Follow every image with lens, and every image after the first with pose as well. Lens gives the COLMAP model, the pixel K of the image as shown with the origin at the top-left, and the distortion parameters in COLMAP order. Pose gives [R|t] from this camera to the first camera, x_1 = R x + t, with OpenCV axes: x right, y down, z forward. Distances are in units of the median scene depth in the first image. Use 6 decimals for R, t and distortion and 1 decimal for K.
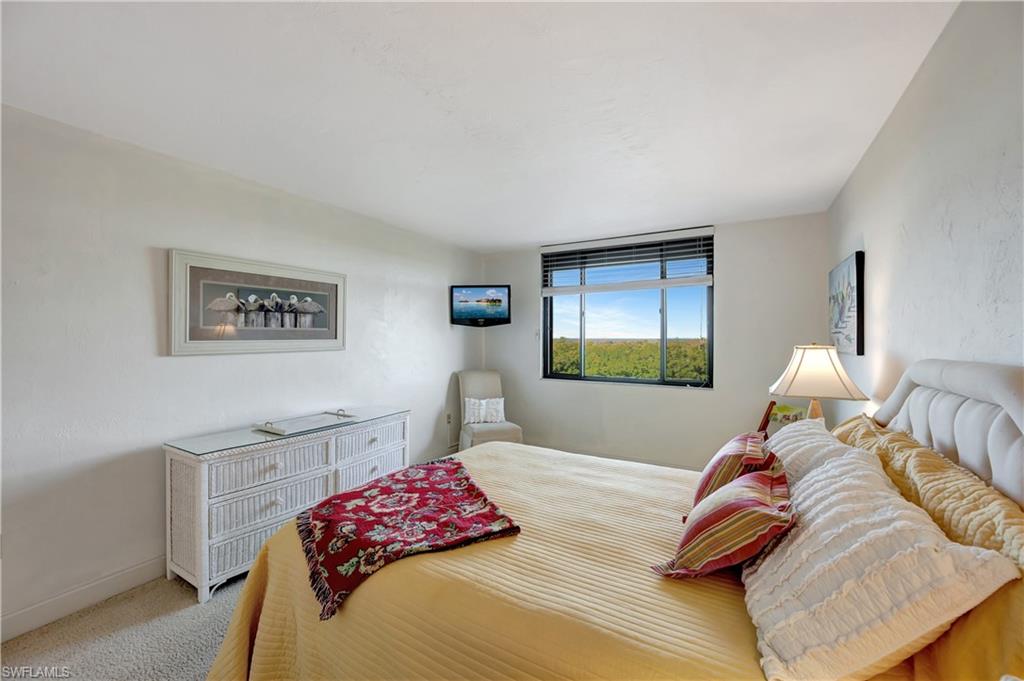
lens RADIAL K [[418.6, 0, 517.3], [0, 418.6, 339.0], [0, 0, 1]] dist [-0.000225, -0.000158]
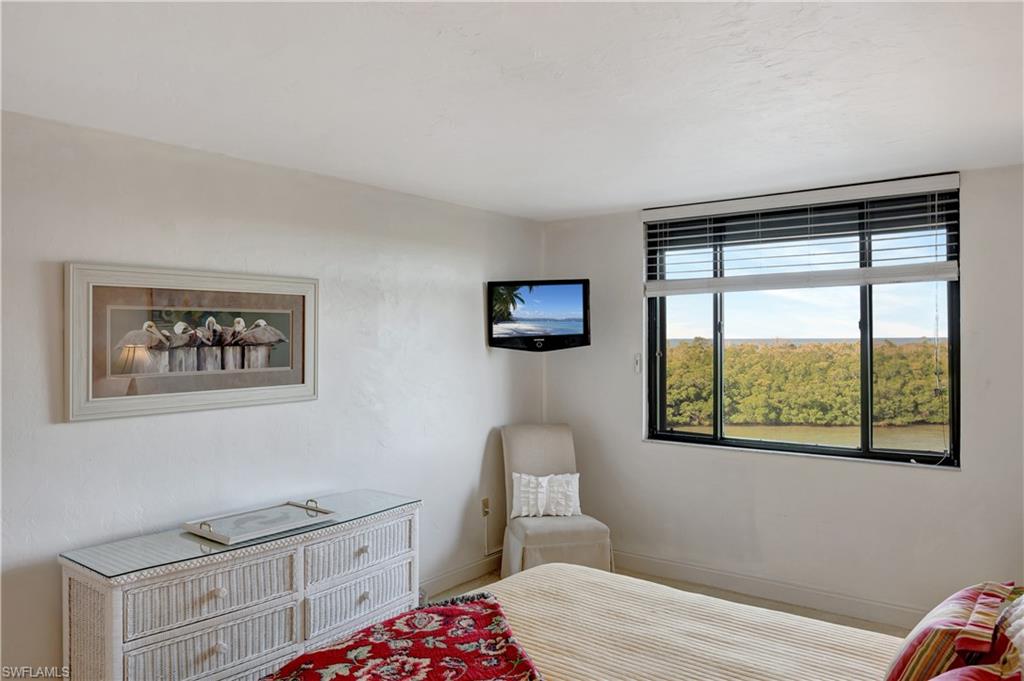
lens RADIAL K [[757.8, 0, 511.5], [0, 757.8, 337.7], [0, 0, 1]] dist [-0.003481, 0.004276]
pose [[0.990597, -0.005063, -0.136721, 0.028581], [0.005213, 0.999986, 0.000739, -0.071130], [0.136715, -0.001444, 0.990609, -0.075579]]
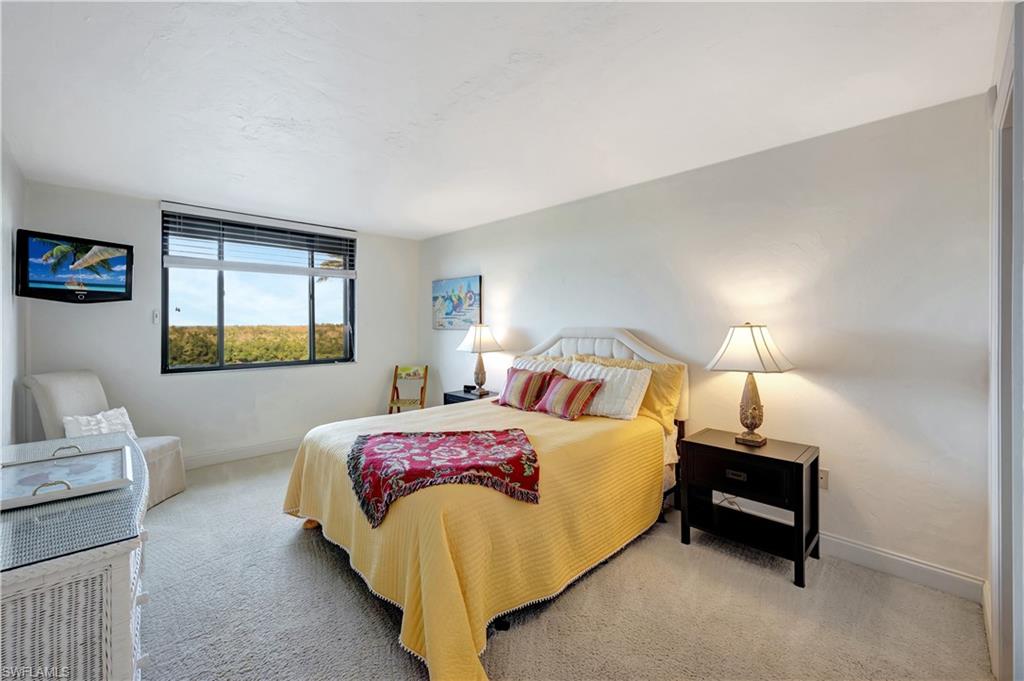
lens RADIAL K [[424.9, 0, 508.8], [0, 424.9, 333.8], [0, 0, 1]] dist [0.001182, 0.000038]
pose [[0.256764, -0.023234, 0.966195, -0.794430], [0.006096, 0.999730, 0.022420, 0.010407], [-0.966455, 0.000133, 0.256837, 0.287759]]
